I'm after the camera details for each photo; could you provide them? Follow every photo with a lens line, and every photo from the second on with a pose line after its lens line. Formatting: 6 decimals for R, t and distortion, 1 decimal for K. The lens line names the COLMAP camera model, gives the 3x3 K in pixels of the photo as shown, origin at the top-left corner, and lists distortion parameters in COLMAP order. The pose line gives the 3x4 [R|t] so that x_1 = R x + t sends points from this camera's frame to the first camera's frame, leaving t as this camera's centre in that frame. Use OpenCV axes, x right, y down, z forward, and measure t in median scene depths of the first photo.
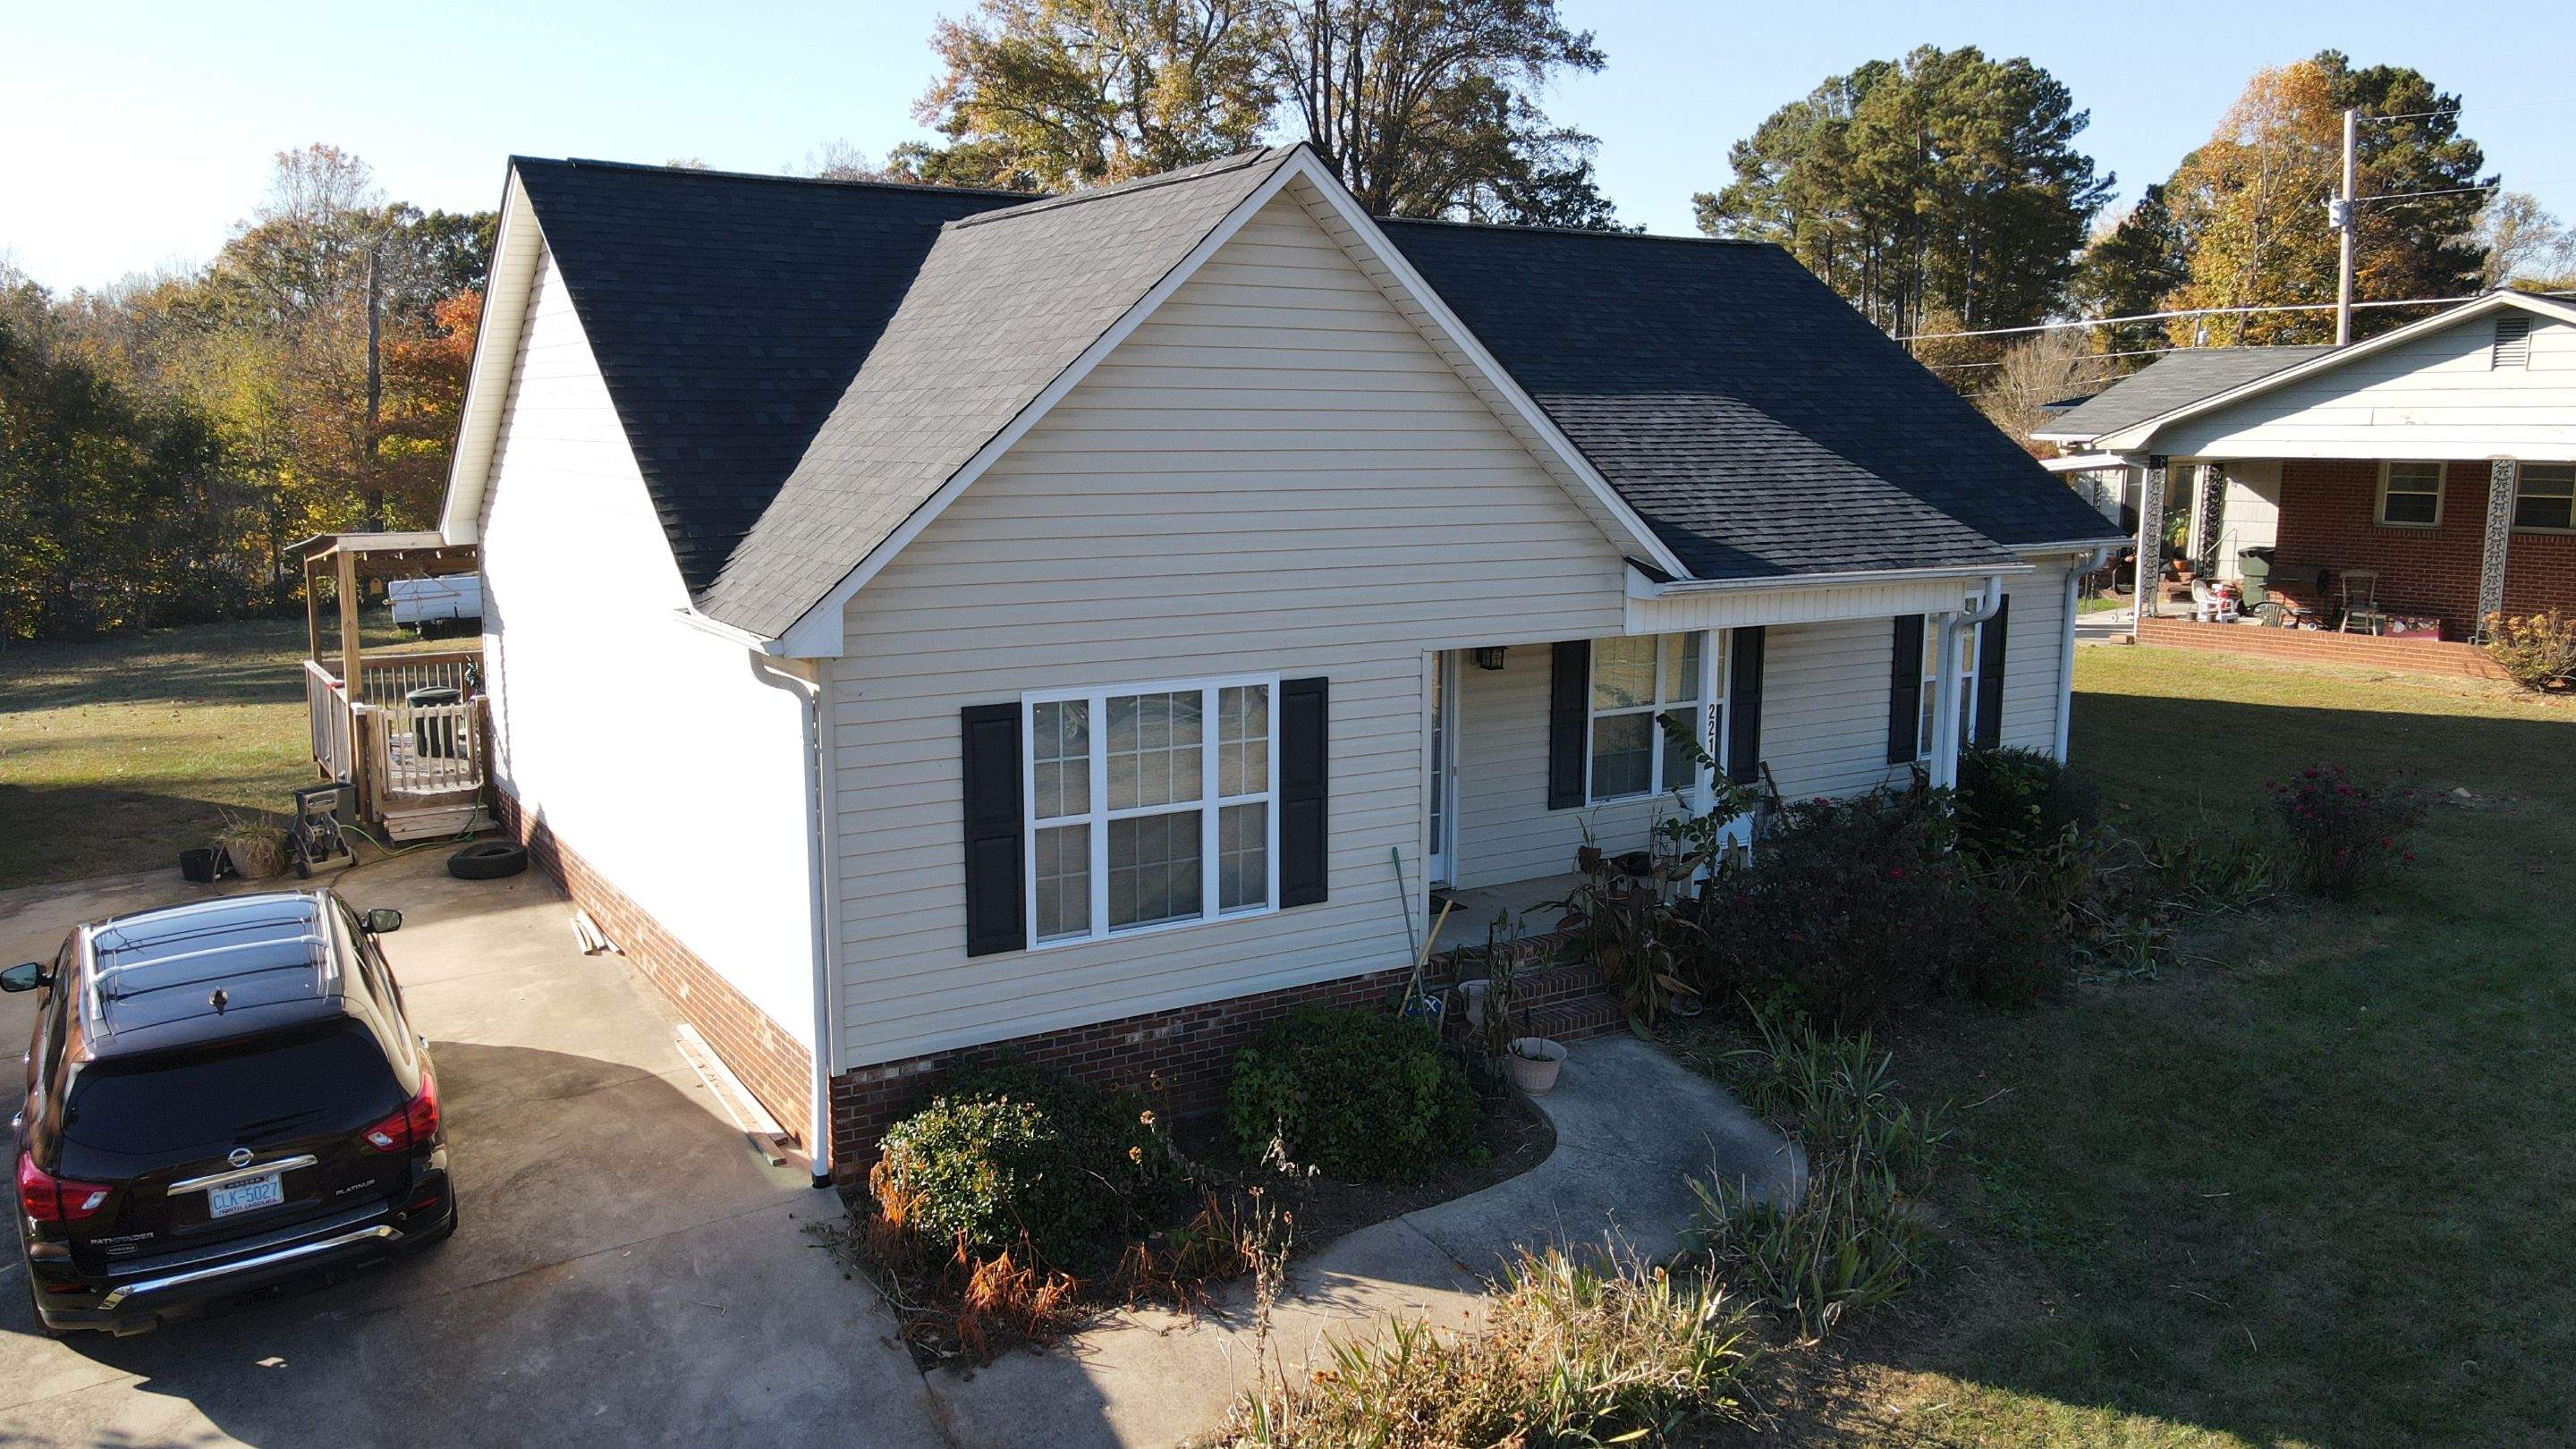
lens RADIAL K [[1889.9, 0, 1259.7], [0, 1889.9, 712.5], [0, 0, 1]] dist [0.010922, 0.017259]
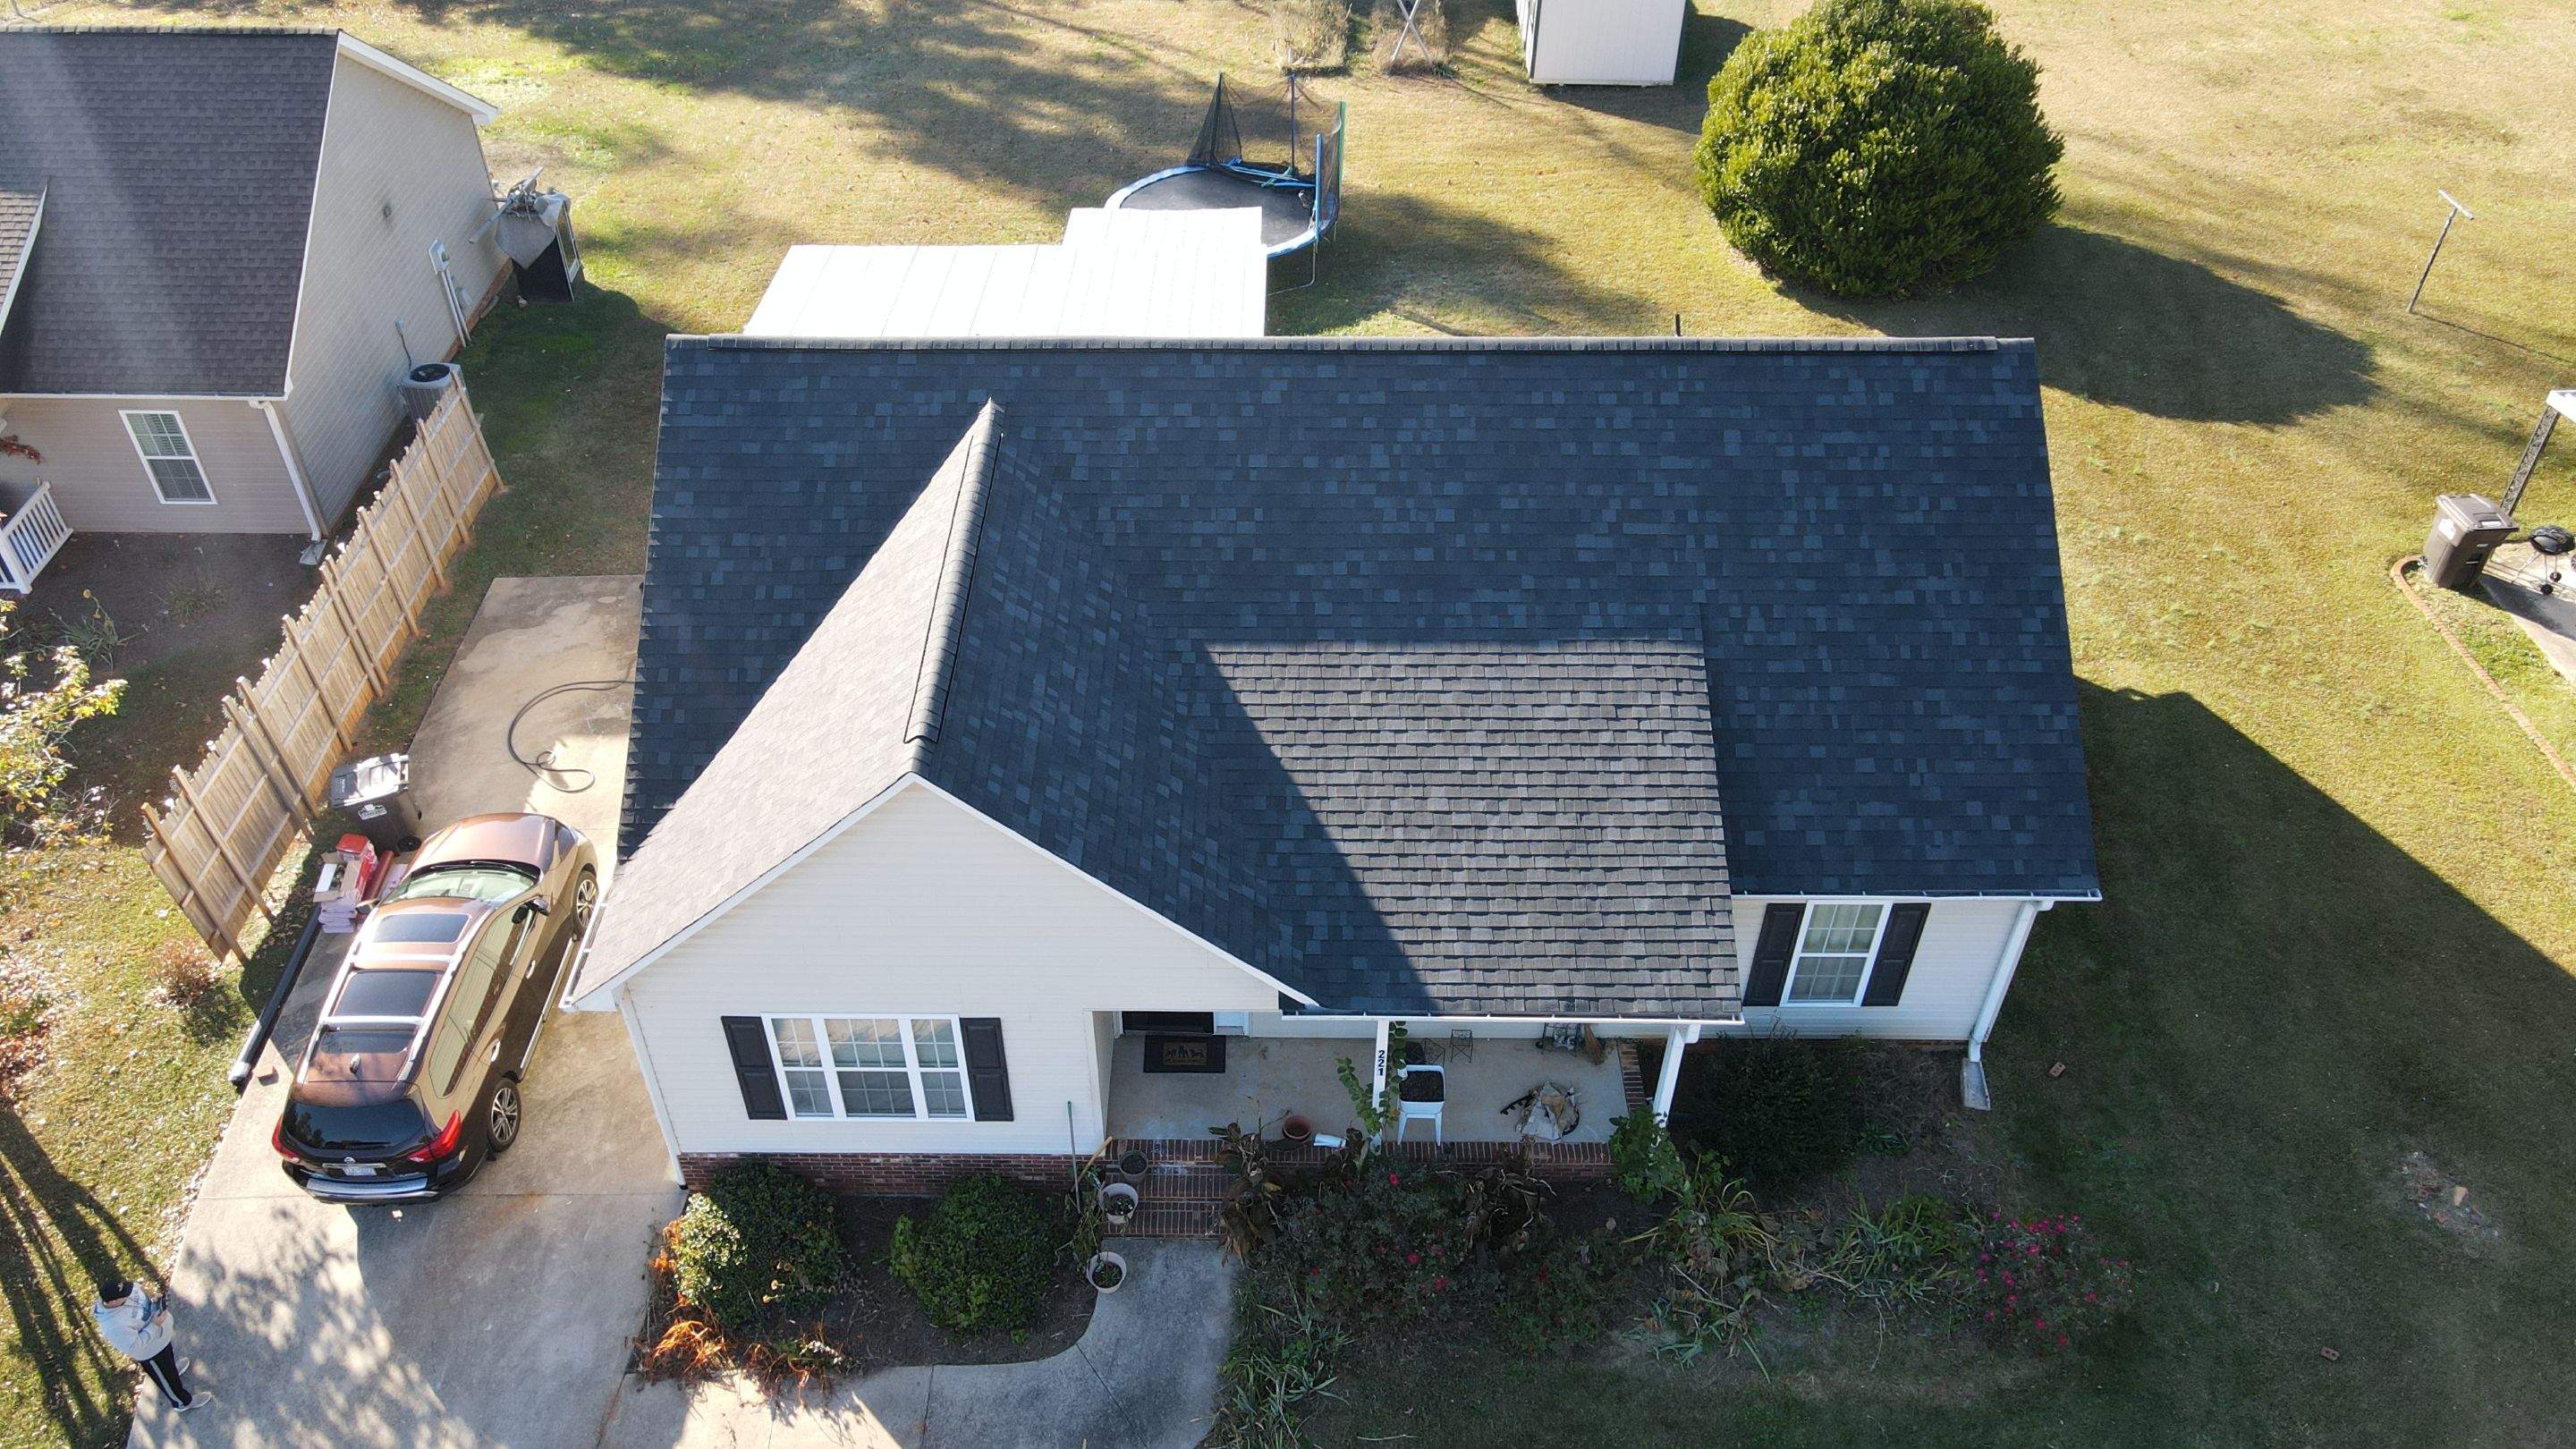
lens RADIAL K [[1889.9, 0, 1260.2], [0, 1889.9, 715.6], [0, 0, 1]] dist [0.010922, 0.017259]
pose [[0.846804, 0.346875, -0.403238, 0.780036], [-0.082448, 0.834538, 0.544747, -1.119554], [0.525477, -0.428047, 0.735289, 0.188066]]
